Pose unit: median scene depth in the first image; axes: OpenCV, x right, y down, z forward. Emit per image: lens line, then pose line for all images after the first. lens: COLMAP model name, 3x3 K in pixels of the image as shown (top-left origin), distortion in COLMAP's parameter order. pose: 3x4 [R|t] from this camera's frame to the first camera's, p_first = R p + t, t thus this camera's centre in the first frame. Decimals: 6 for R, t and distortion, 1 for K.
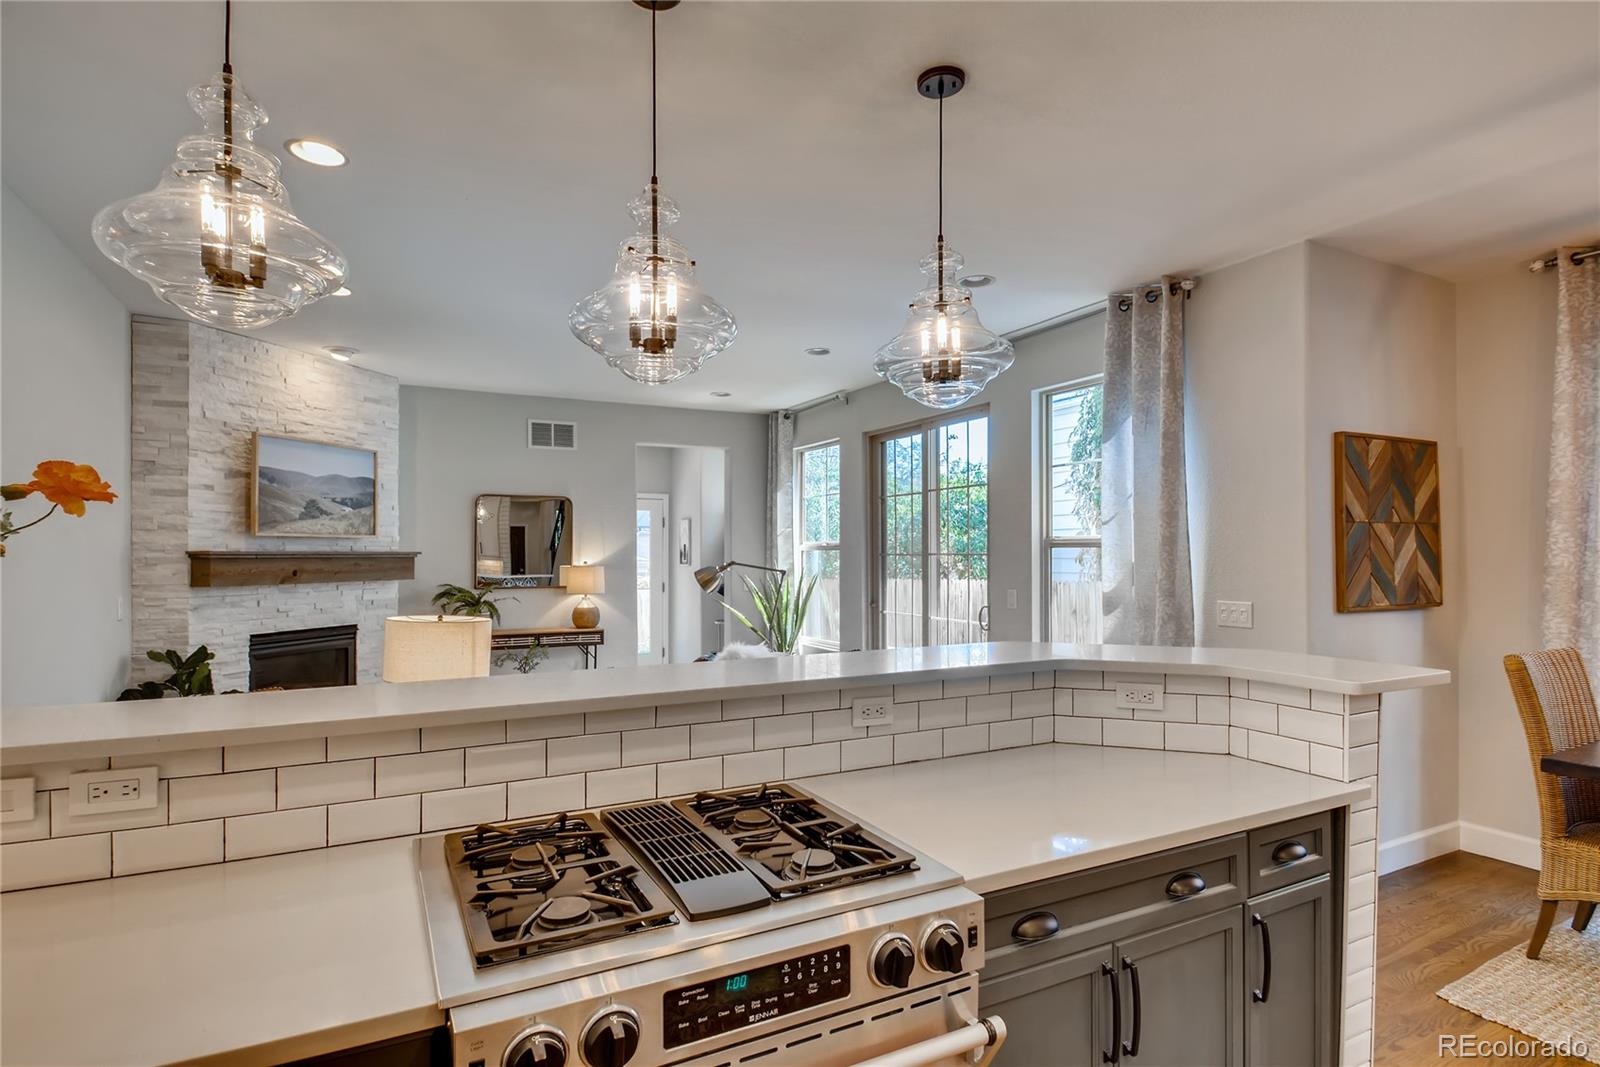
lens RADIAL K [[810.8, 0, 801.1], [0, 810.8, 547.2], [0, 0, 1]] dist [0.009919, -0.005401]
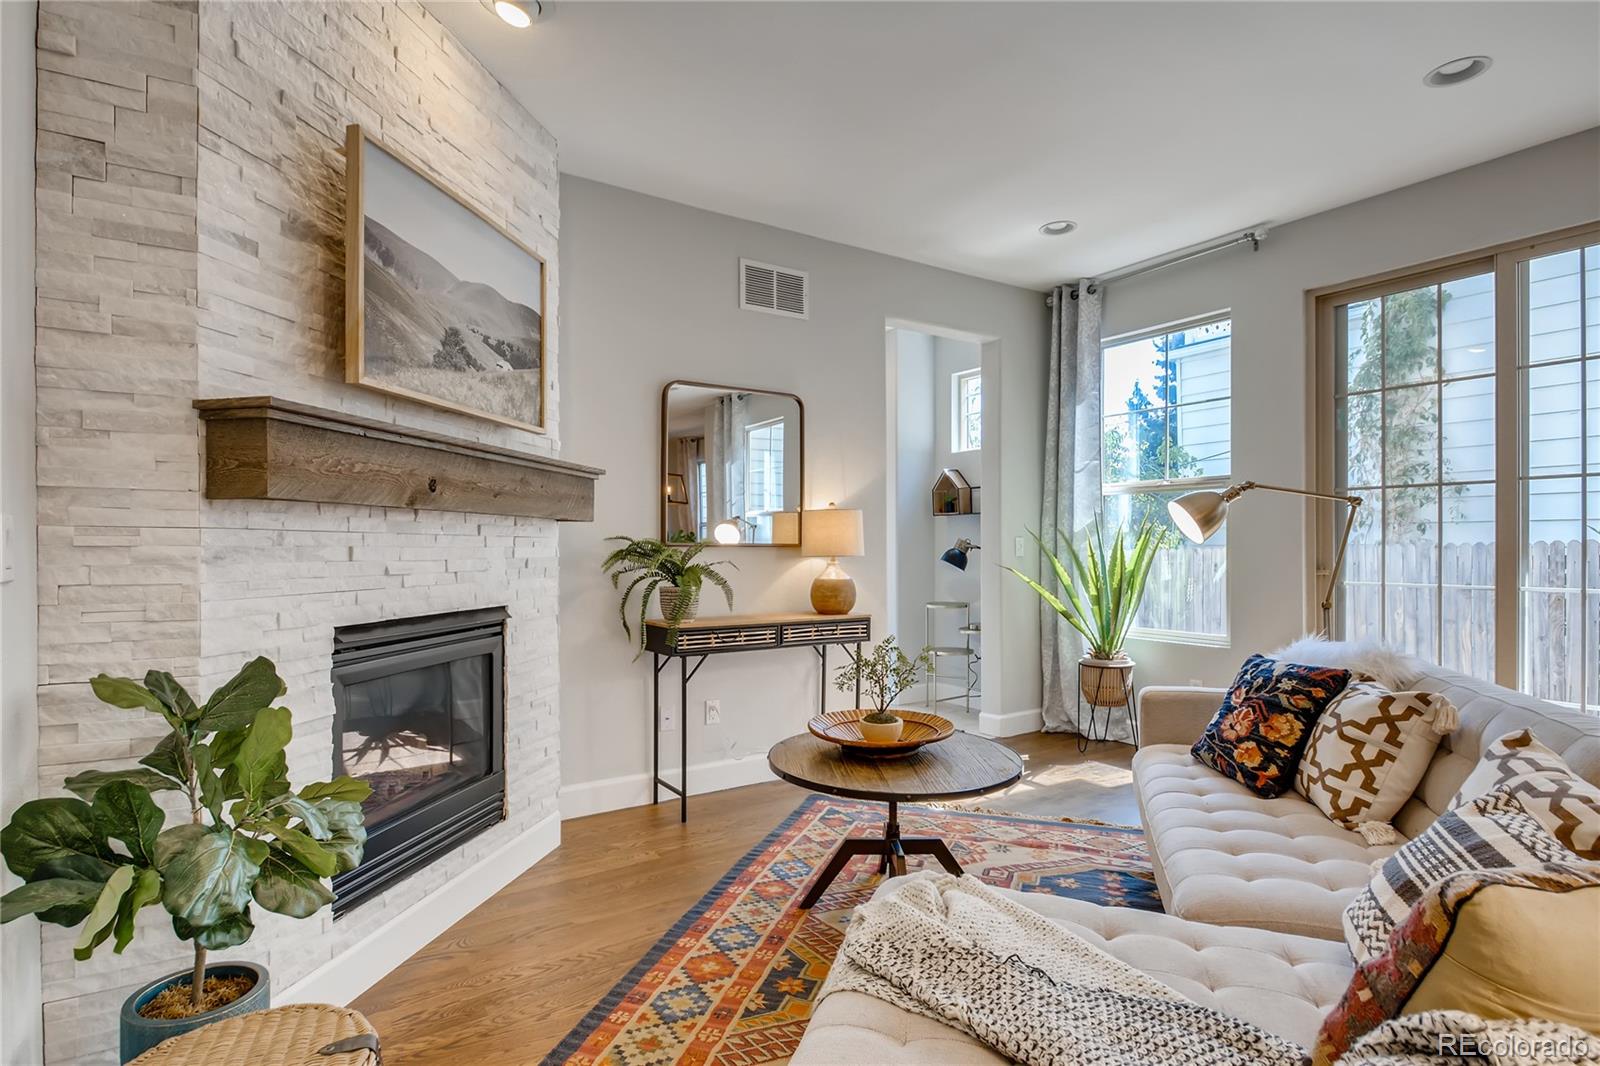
lens RADIAL K [[810.8, 0, 797.0], [0, 810.8, 543.3], [0, 0, 1]] dist [0.009919, -0.005401]
pose [[0.995541, 0.002032, 0.094303, -0.480568], [-0.002523, 0.999984, 0.005081, 0.061837], [-0.094291, -0.005297, 0.995531, 0.563198]]
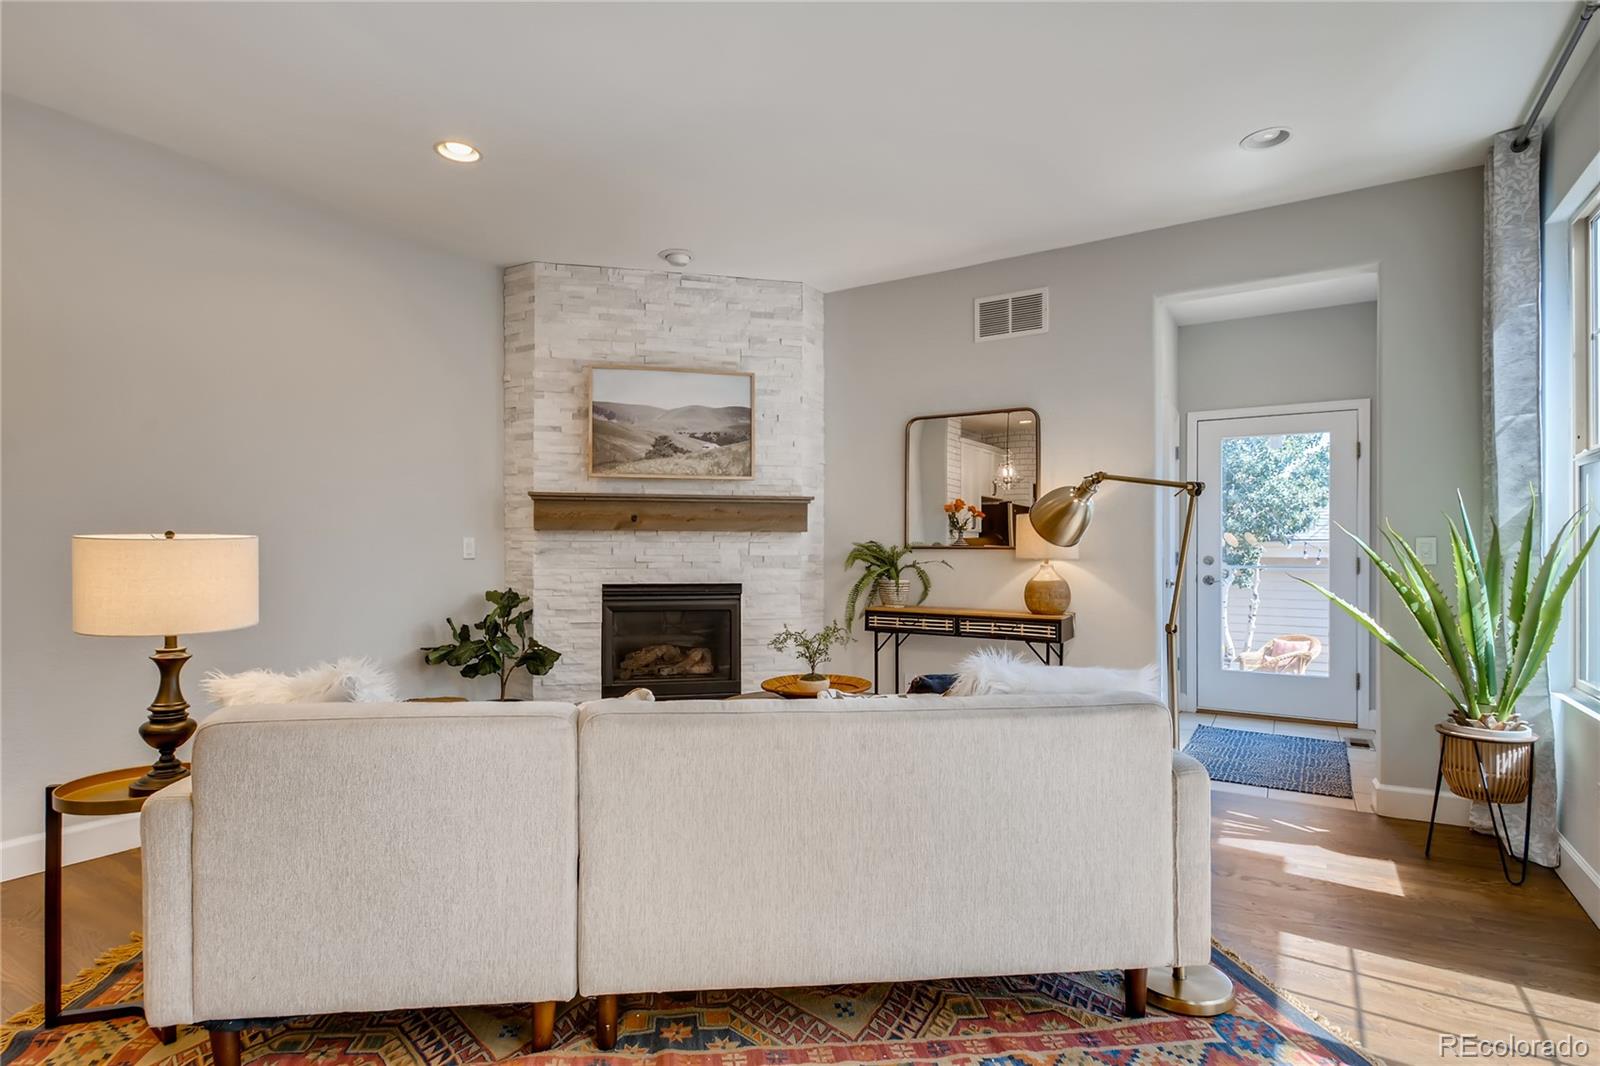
lens RADIAL K [[810.8, 0, 777.7], [0, 810.8, 544.2], [0, 0, 1]] dist [0.009919, -0.005401]
pose [[0.498782, -0.000672, -0.866727, 0.233114], [0.004904, 0.999986, 0.002047, 0.060785], [0.866713, -0.005272, 0.498779, 0.709309]]
